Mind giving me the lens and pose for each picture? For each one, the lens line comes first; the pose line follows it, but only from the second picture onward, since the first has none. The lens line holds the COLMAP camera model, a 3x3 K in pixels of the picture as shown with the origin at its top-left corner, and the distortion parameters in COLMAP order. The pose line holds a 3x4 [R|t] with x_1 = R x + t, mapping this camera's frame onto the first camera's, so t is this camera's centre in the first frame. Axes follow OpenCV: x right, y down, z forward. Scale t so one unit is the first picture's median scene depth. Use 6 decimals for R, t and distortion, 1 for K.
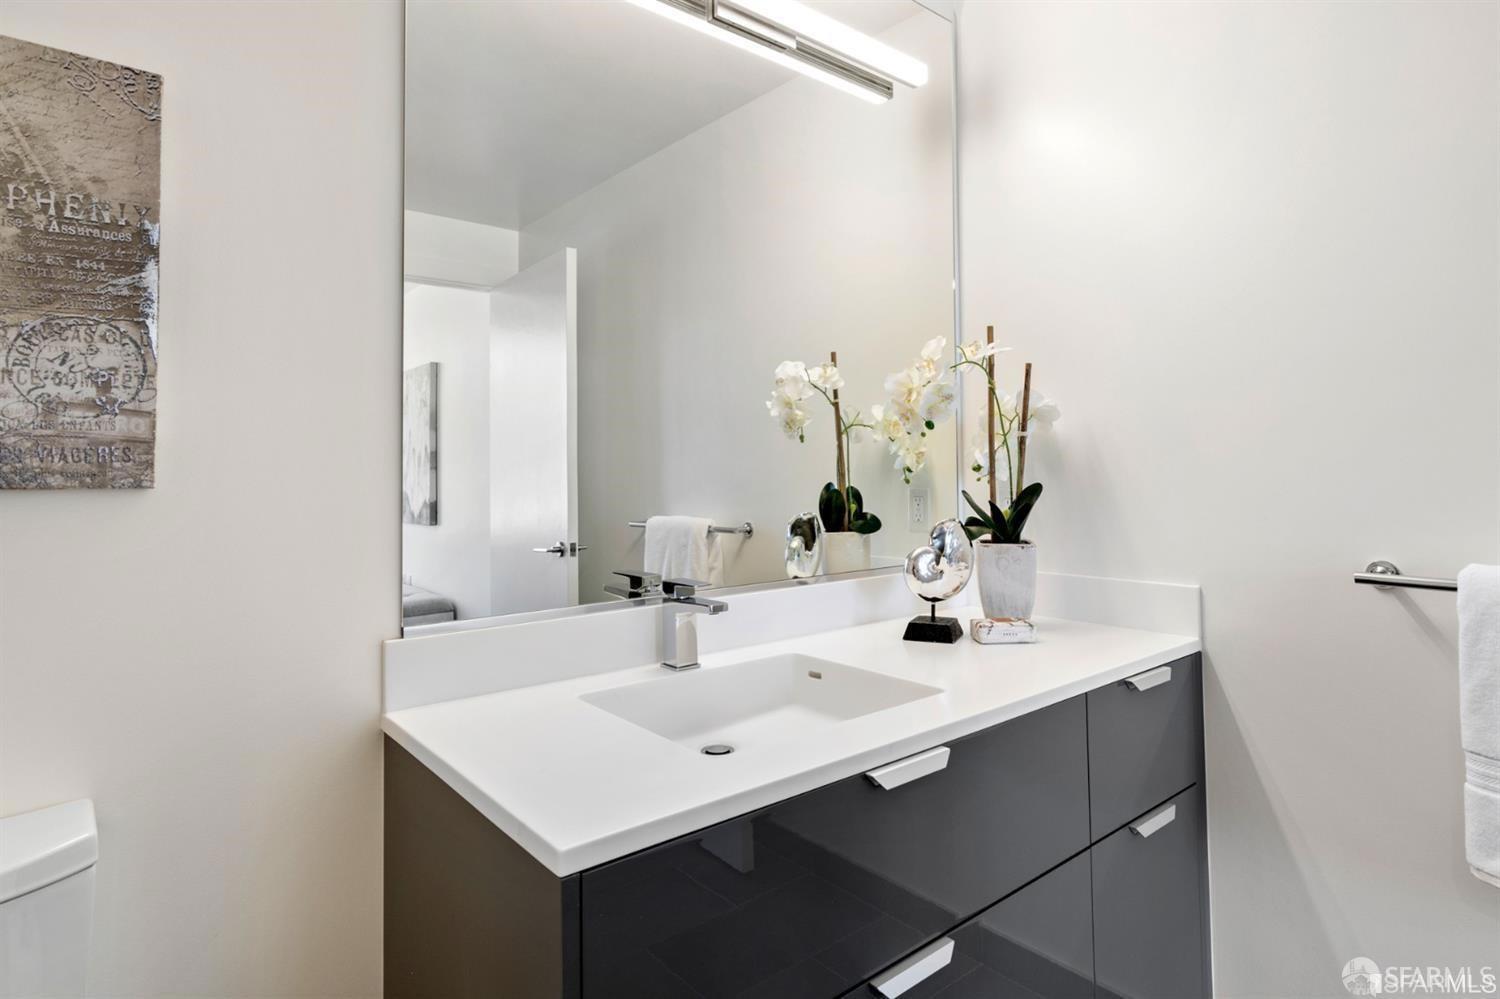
lens RADIAL K [[807.8, 0, 751.8], [0, 807.8, 448.4], [0, 0, 1]] dist [0.003016, 0.000705]
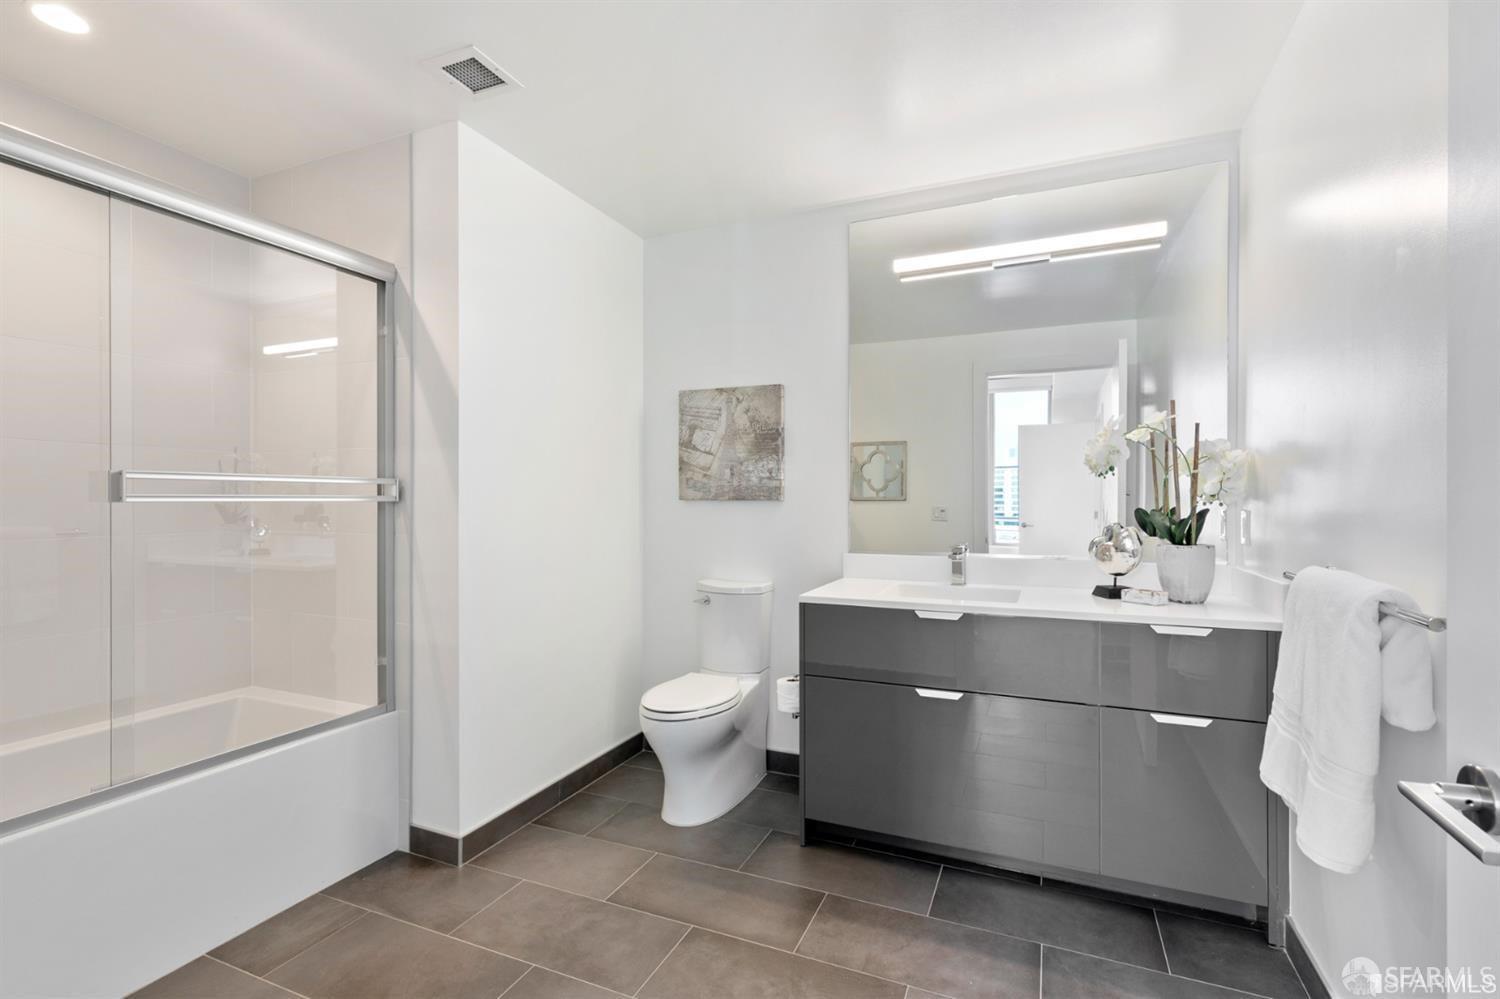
lens RADIAL K [[683.3, 0, 750.0], [0, 683.3, 499.5], [0, 0, 1]] dist [0.001316, 0.000365]
pose [[0.441943, 0.009652, -0.896991, 1.950083], [0.025598, 0.999399, 0.023366, -0.029180], [0.896678, -0.033288, 0.441431, -0.472259]]
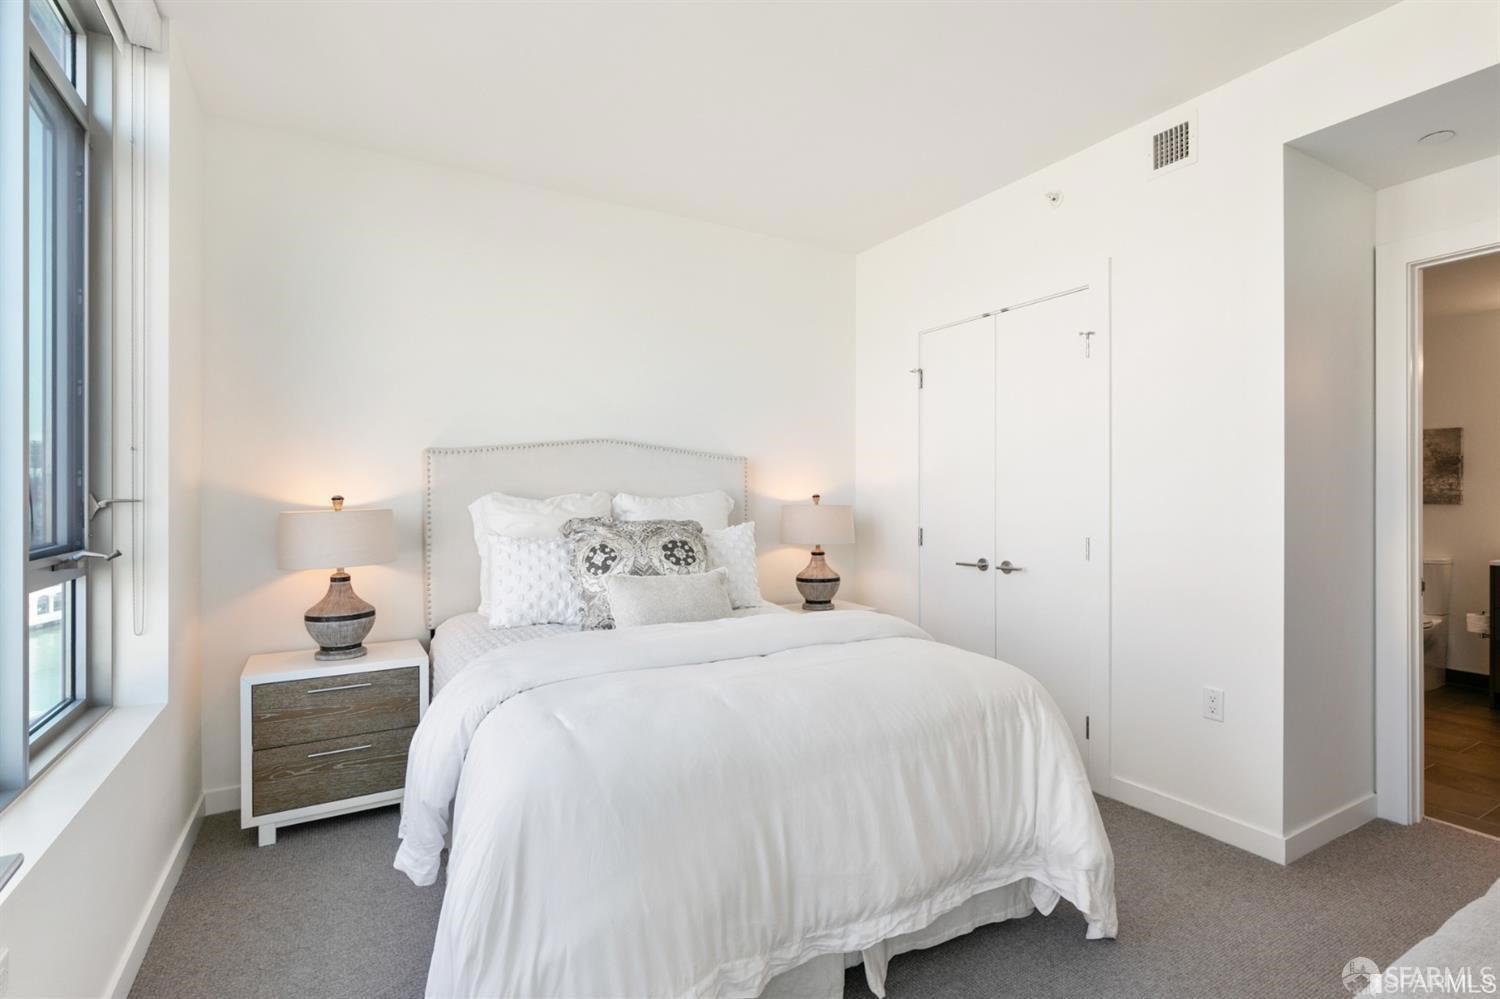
lens RADIAL K [[707.4, 0, 750.0], [0, 707.4, 499.5], [0, 0, 1]] dist [0.000920, 0.000312]
pose [[-0.169562, 0.009673, -0.985472, 4.848476], [0.034869, 0.999385, 0.003810, -0.168729], [0.984903, -0.033716, -0.169795, -2.952774]]
